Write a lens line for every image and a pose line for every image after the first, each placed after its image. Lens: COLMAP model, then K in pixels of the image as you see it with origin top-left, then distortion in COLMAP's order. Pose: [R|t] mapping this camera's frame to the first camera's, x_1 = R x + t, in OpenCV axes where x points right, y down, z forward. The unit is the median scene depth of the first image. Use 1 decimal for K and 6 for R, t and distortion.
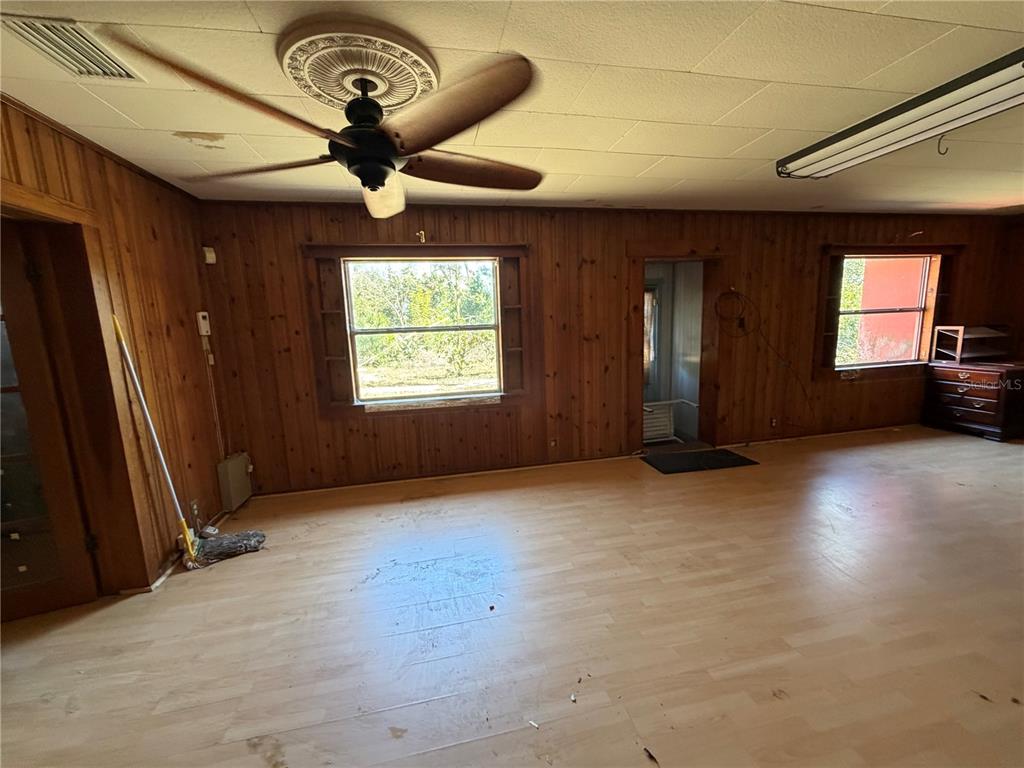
lens RADIAL K [[409.5, 0, 511.9], [0, 409.5, 382.5], [0, 0, 1]] dist [0.002318, -0.000050]
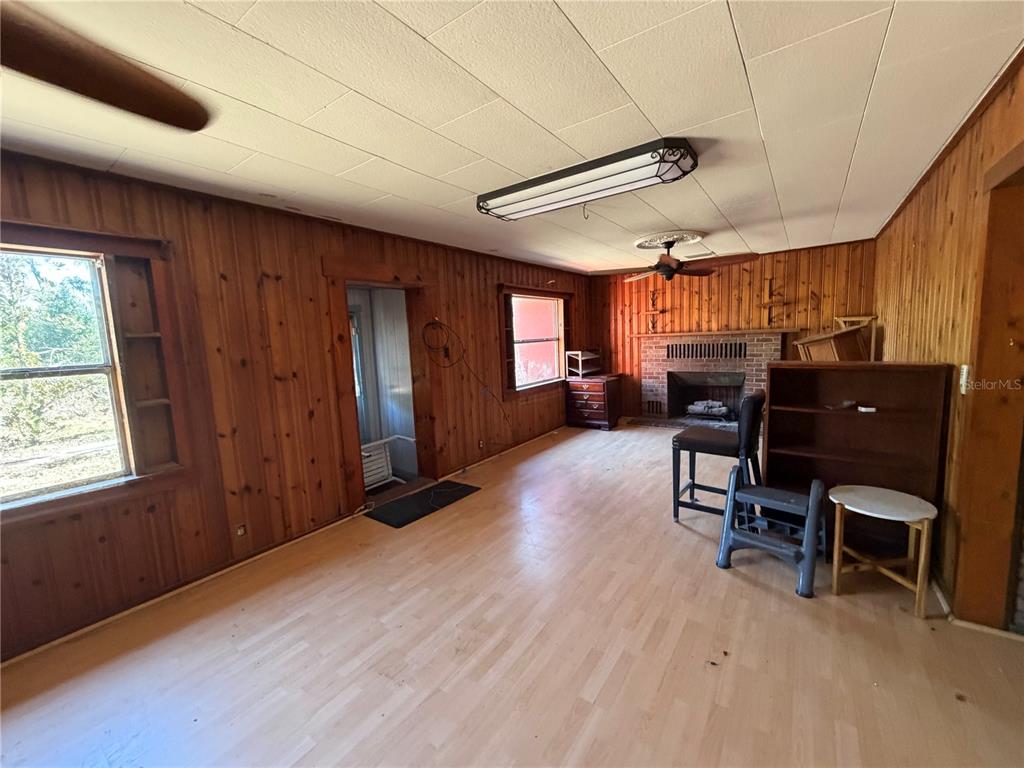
lens RADIAL K [[409.5, 0, 510.2], [0, 409.5, 383.9], [0, 0, 1]] dist [0.002318, -0.000050]
pose [[0.740589, -0.073932, 0.667879, -0.006183], [0.118002, 0.992792, -0.020951, -0.029445], [-0.661516, 0.094327, 0.743975, 0.154667]]
